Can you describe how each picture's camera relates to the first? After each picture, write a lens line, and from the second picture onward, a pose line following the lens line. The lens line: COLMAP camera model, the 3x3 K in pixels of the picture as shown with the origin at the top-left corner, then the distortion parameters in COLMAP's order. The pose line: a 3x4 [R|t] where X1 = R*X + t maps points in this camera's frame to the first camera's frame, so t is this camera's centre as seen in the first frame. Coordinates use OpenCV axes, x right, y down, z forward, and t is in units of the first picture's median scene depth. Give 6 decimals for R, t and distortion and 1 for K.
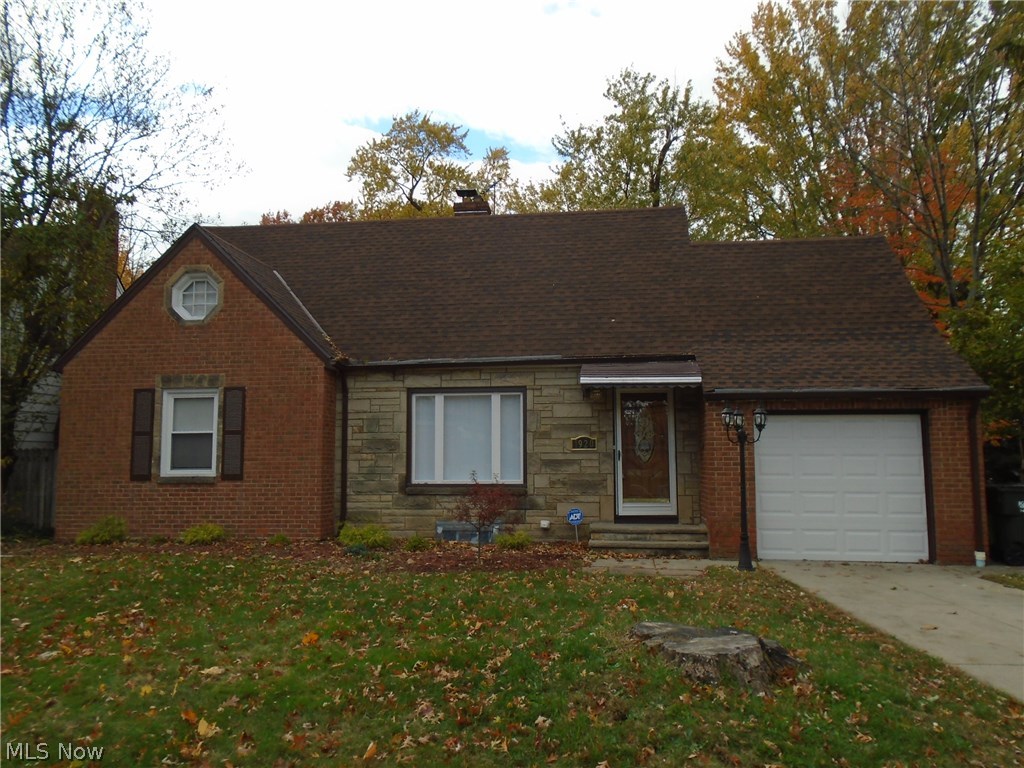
lens RADIAL K [[789.7, 0, 511.0], [0, 789.7, 380.5], [0, 0, 1]] dist [-0.012256, -0.001337]
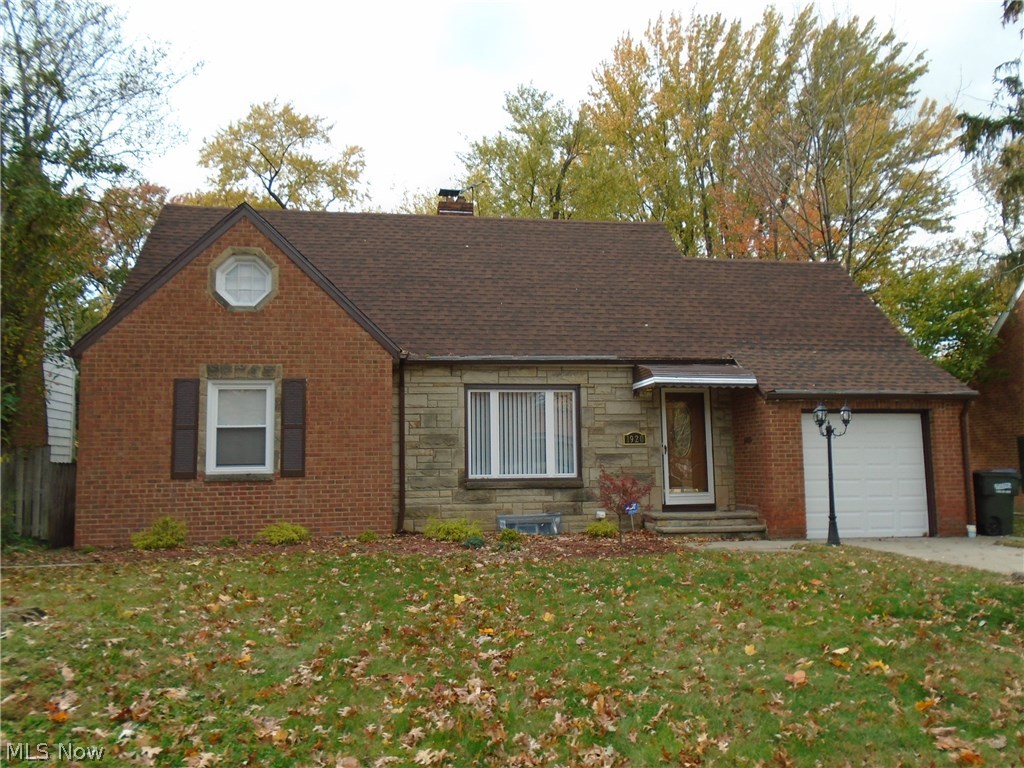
lens RADIAL K [[789.7, 0, 507.7], [0, 789.7, 388.2], [0, 0, 1]] dist [-0.012256, -0.001337]
pose [[0.959796, 0.019193, 0.280041, -0.366600], [-0.019659, 0.999806, -0.001142, 0.015380], [-0.280009, -0.004410, 0.959987, 0.018249]]
